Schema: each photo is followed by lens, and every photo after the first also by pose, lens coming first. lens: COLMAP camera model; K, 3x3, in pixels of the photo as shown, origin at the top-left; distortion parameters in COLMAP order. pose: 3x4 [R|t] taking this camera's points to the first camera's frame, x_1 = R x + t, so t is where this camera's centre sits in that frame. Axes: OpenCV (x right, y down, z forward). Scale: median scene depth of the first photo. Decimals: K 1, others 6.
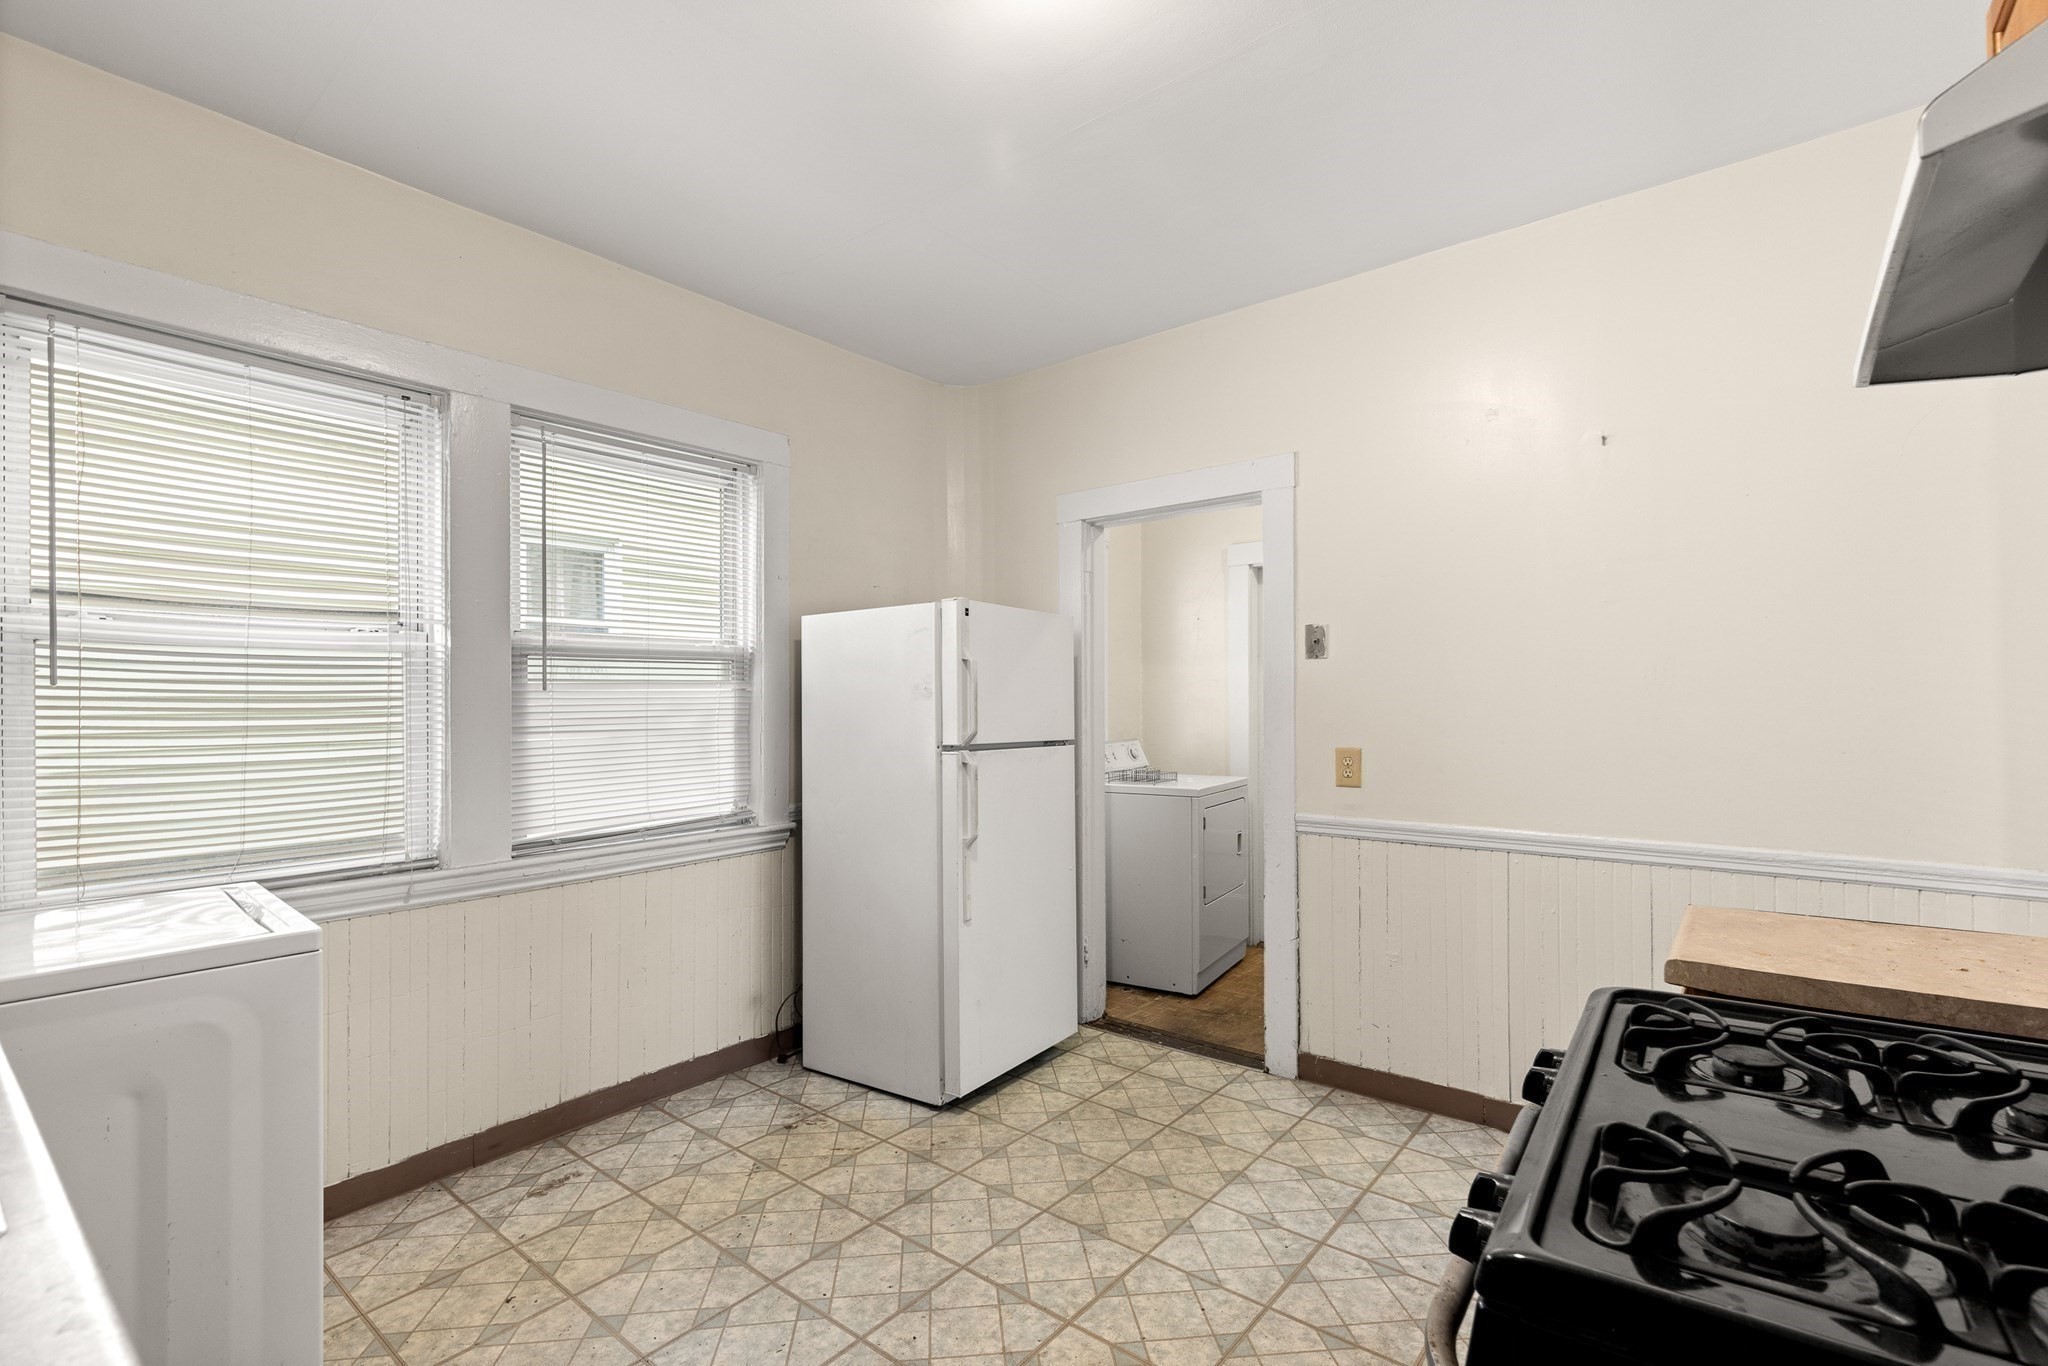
lens RADIAL K [[922.5, 0, 1029.2], [0, 922.5, 692.5], [0, 0, 1]] dist [0.001022, 0.000271]
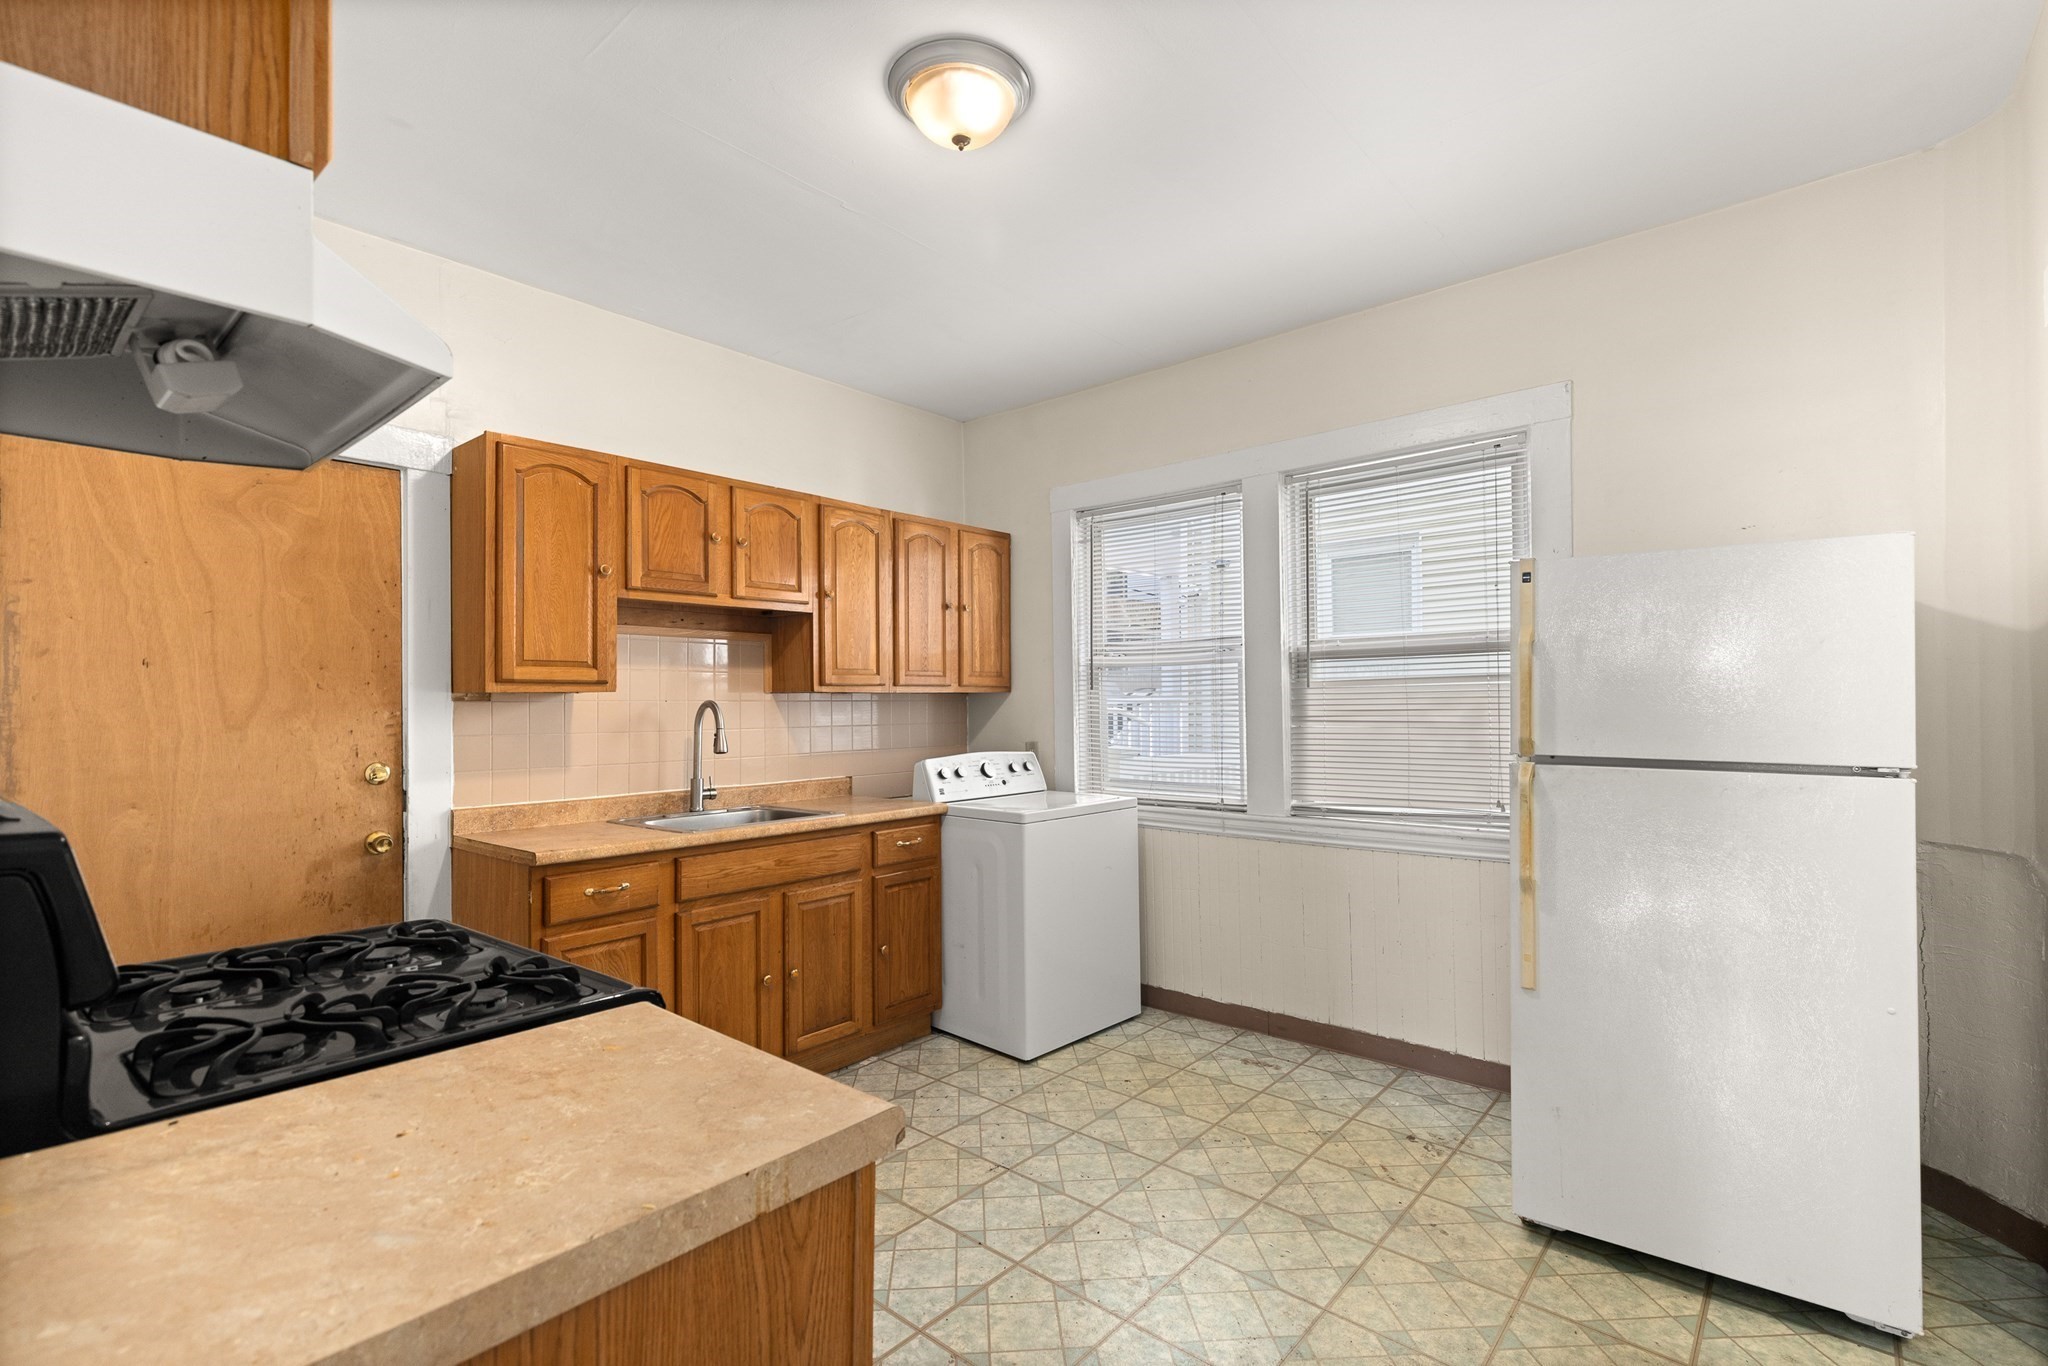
lens RADIAL K [[922.5, 0, 1035.1], [0, 922.5, 683.1], [0, 0, 1]] dist [0.001022, 0.000271]
pose [[-0.033121, -0.011641, -0.999384, 0.788313], [0.018080, 0.999762, -0.012245, 0.000257], [0.999288, -0.018475, -0.032903, 0.706686]]
